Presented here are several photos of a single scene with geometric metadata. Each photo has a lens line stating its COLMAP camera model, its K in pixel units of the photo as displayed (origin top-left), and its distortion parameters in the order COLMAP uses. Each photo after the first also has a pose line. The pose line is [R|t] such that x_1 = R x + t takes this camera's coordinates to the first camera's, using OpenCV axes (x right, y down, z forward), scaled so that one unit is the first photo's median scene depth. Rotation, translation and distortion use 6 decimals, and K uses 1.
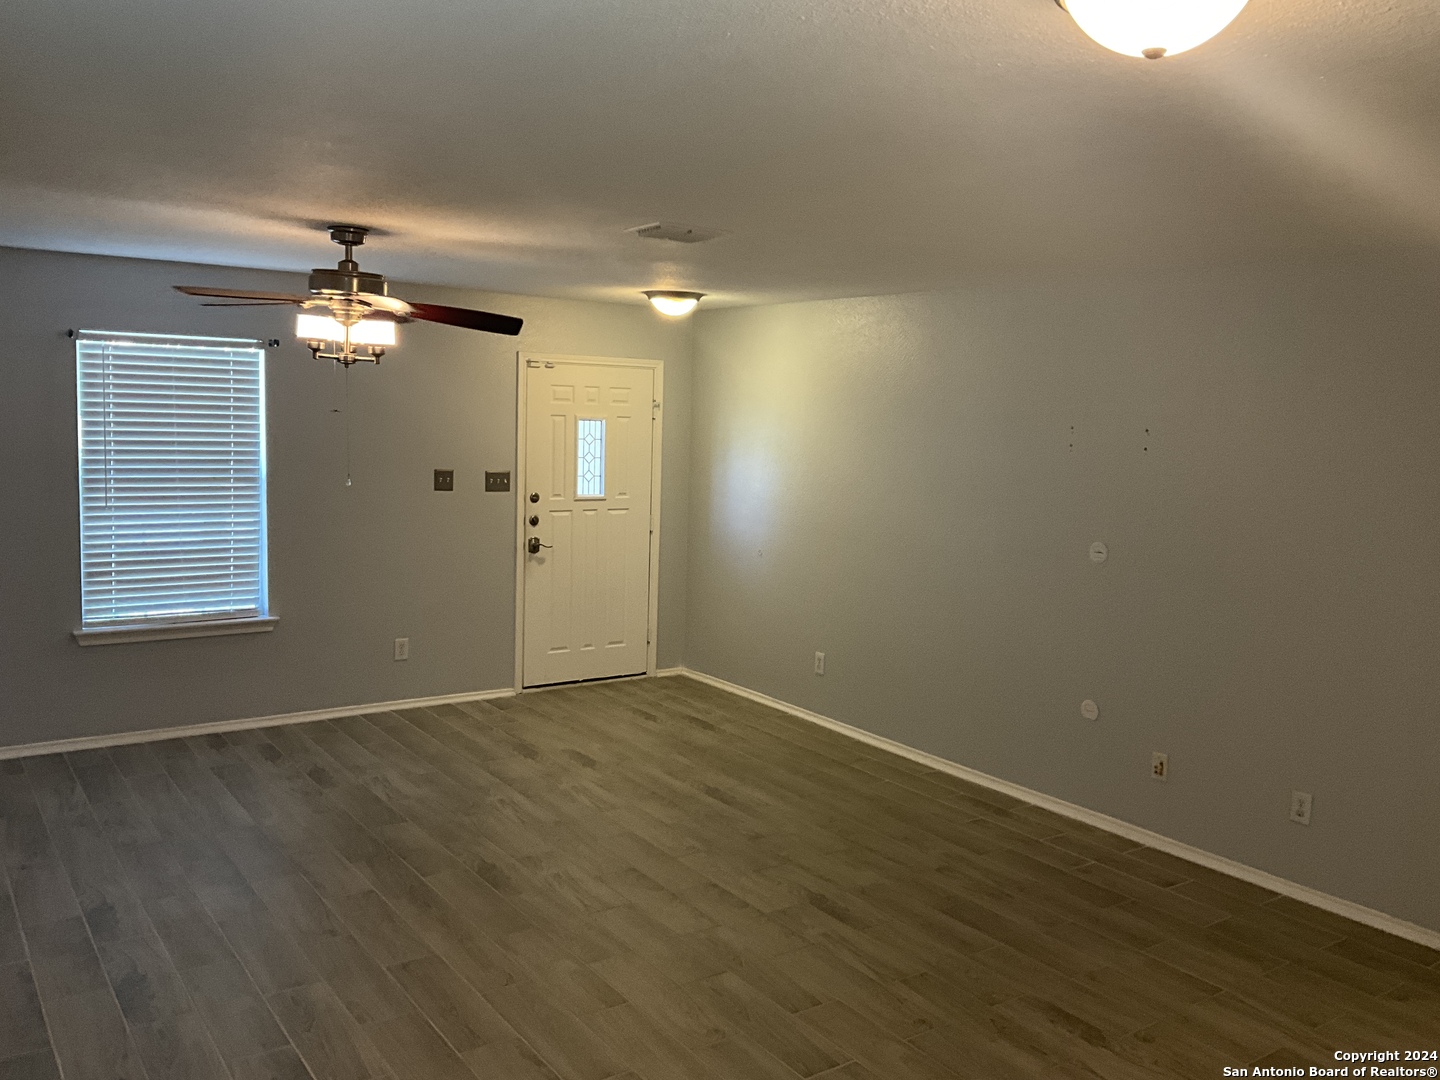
lens RADIAL K [[1192.5, 0, 732.2], [0, 1192.5, 543.2], [0, 0, 1]] dist [0.059272, -0.114960]
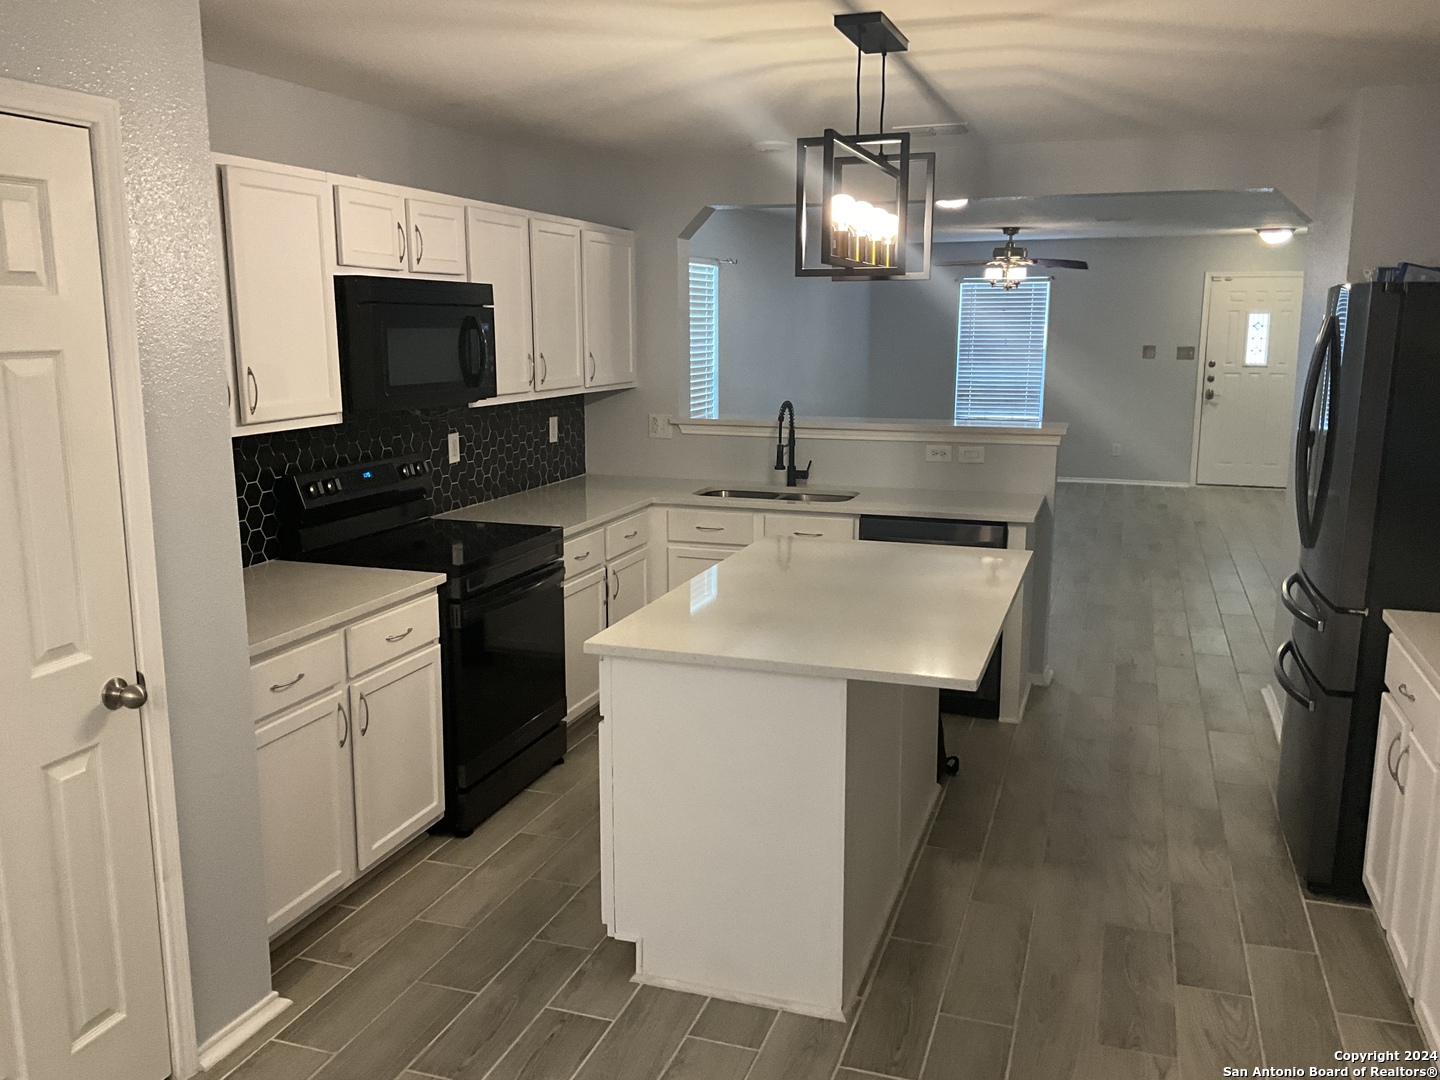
lens RADIAL K [[1192.5, 0, 716.3], [0, 1192.5, 539.7], [0, 0, 1]] dist [0.059272, -0.114960]
pose [[0.579270, 0.117845, -0.806573, 0.783474], [-0.068265, 0.993032, 0.096061, 0.087272], [0.812272, -0.000585, 0.583278, -0.475738]]
